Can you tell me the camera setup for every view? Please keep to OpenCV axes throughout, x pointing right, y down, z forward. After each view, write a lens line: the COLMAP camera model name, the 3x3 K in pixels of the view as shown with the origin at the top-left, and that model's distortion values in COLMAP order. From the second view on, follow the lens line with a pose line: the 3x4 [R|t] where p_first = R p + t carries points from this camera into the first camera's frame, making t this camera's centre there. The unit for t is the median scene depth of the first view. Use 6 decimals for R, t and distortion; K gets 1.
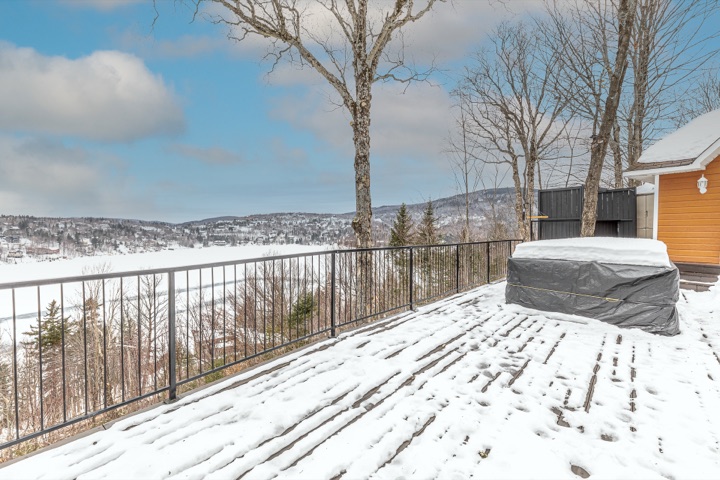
lens RADIAL K [[324.1, 0, 359.2], [0, 324.1, 229.4], [0, 0, 1]] dist [0.000692, 0.000019]
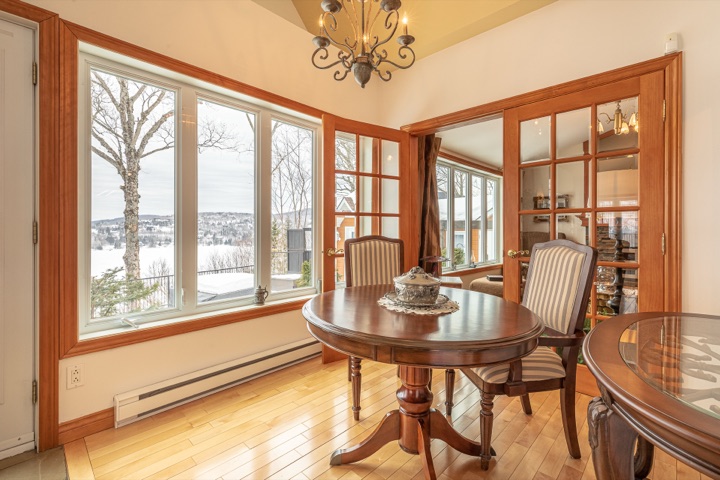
lens RADIAL K [[324.1, 0, 359.2], [0, 324.1, 229.4], [0, 0, 1]] dist [0.000692, 0.000019]
pose [[0.982935, 0.006947, 0.183822, 0.197551], [-0.007074, 0.999975, 0.000036, -0.040117], [-0.183817, -0.001336, 0.982960, -0.155060]]
